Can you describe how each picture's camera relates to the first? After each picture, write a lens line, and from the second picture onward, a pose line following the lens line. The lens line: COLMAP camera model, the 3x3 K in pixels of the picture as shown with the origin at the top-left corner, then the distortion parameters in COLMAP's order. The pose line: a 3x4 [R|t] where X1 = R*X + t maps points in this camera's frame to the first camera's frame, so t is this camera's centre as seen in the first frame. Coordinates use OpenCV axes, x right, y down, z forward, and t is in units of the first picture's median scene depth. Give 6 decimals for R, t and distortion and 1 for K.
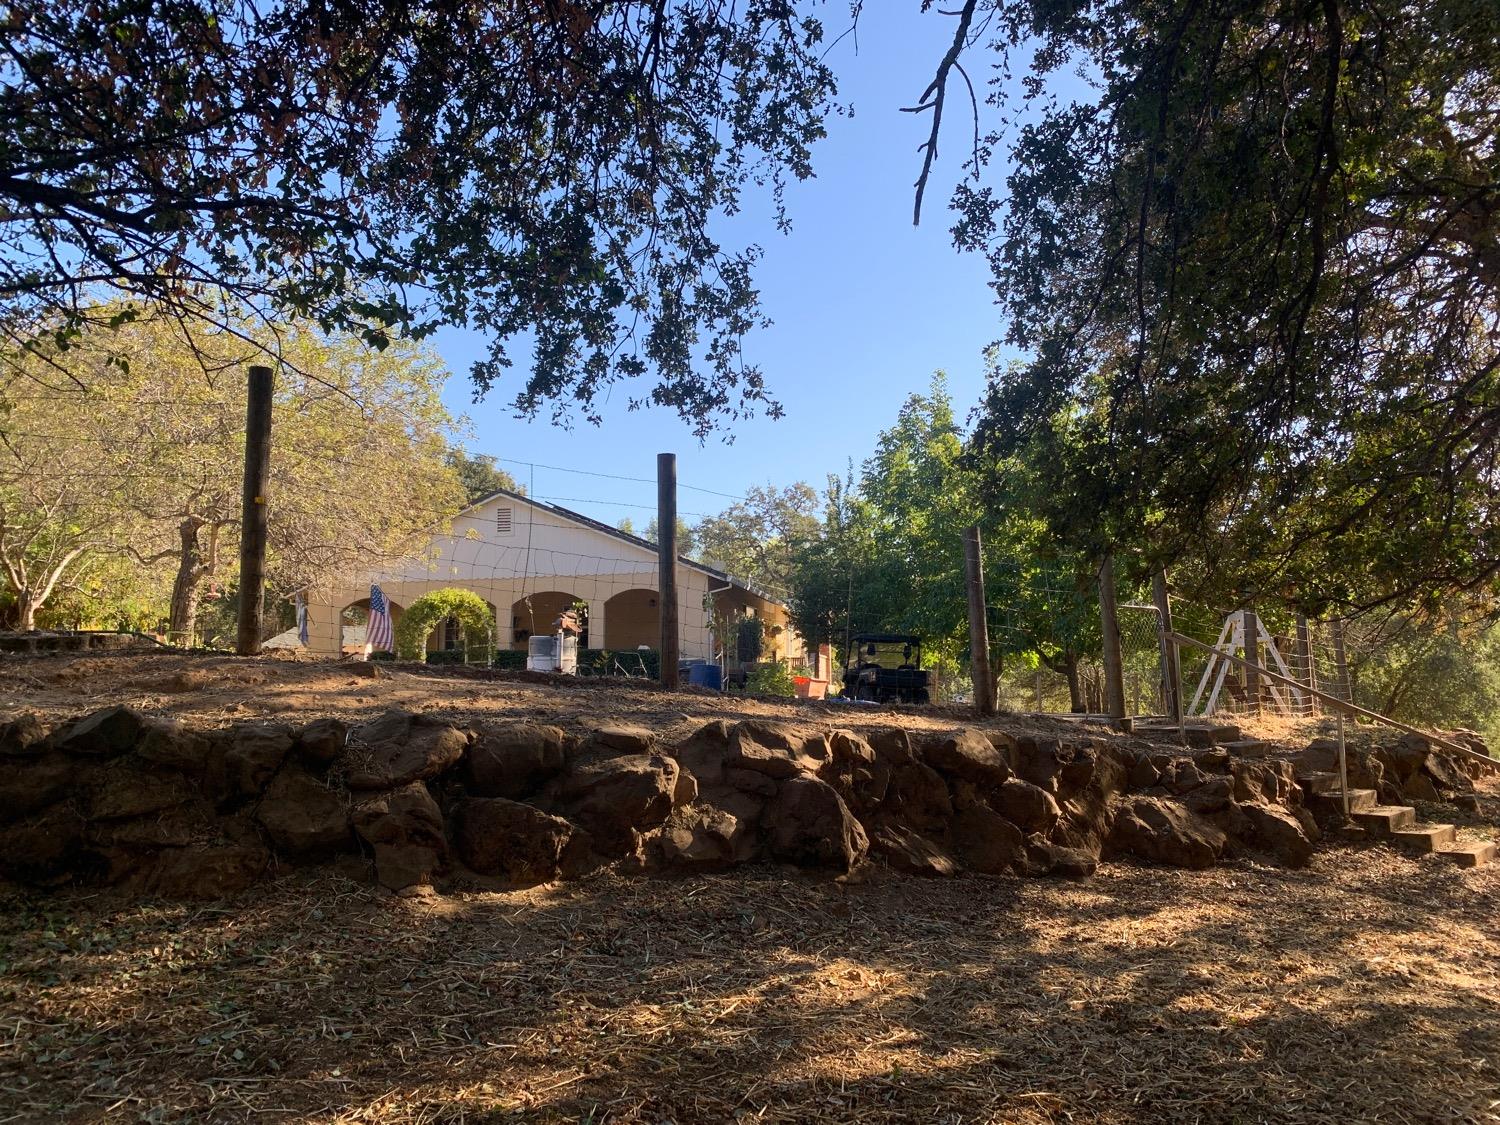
lens RADIAL K [[1125.2, 0, 751.4], [0, 1125.2, 564.8], [0, 0, 1]] dist [-0.003115, -0.009204]
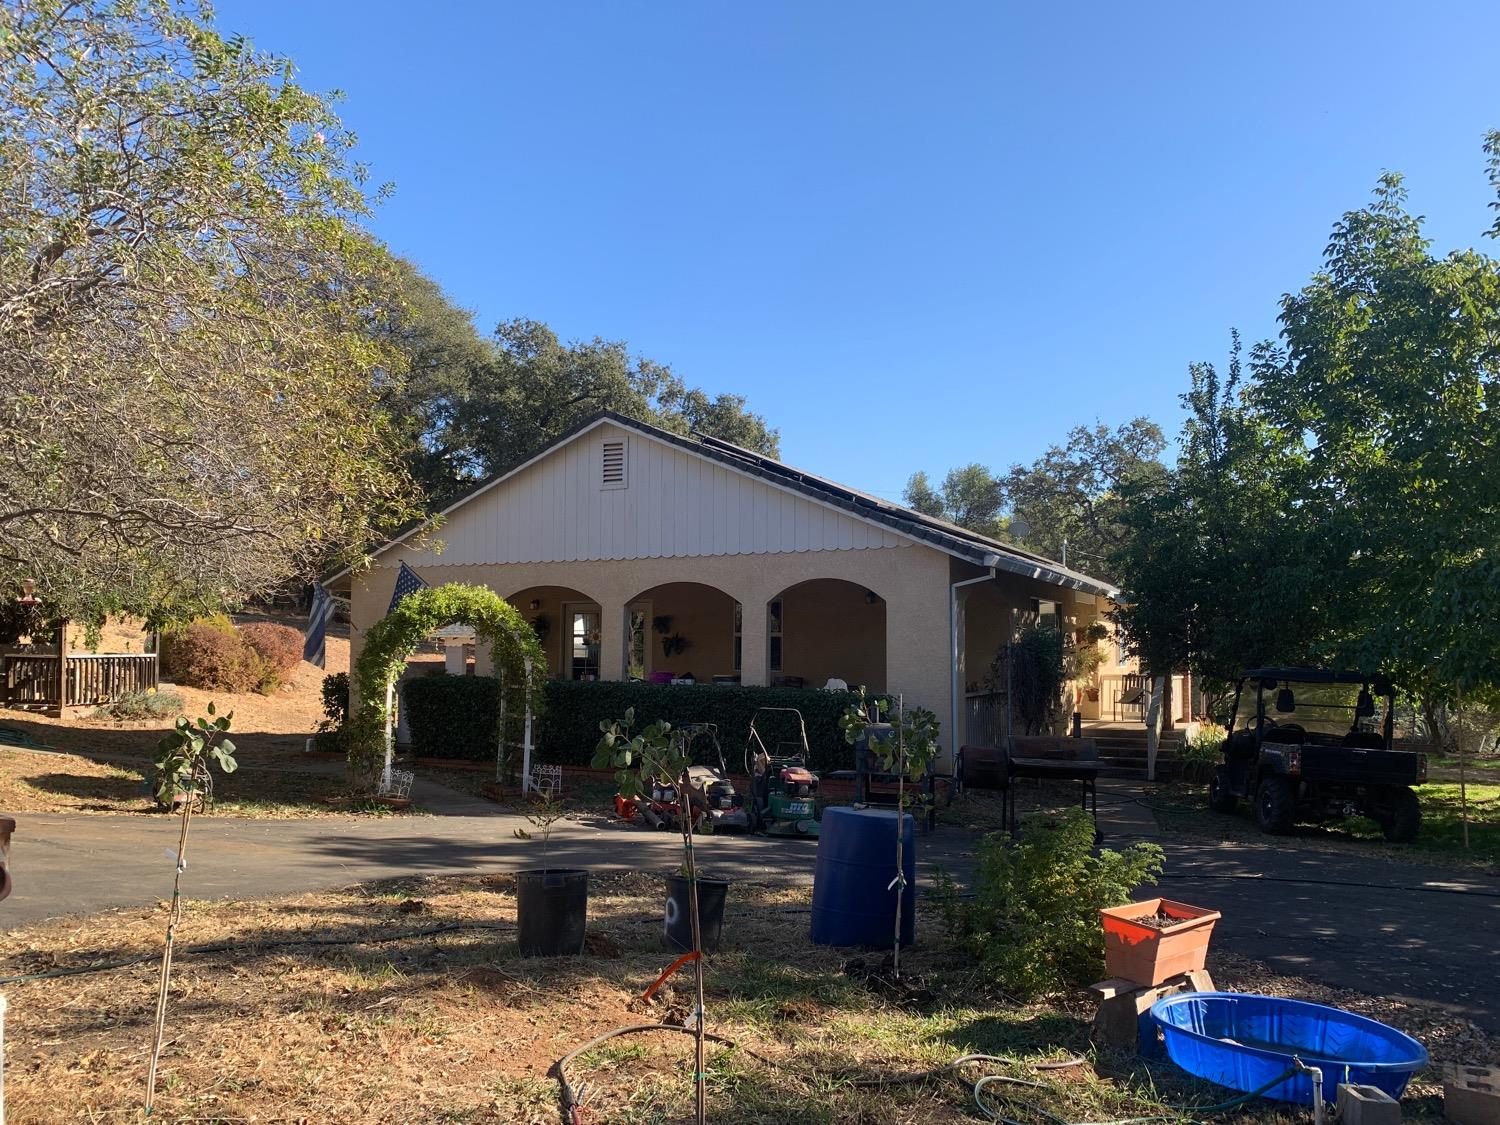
lens RADIAL K [[1125.2, 0, 743.0], [0, 1125.2, 562.0], [0, 0, 1]] dist [-0.003115, -0.009204]
pose [[0.955670, -0.003981, -0.294412, 0.017919], [0.013751, 0.999421, 0.031120, -0.003389], [0.294118, -0.033789, 0.955172, 0.340587]]
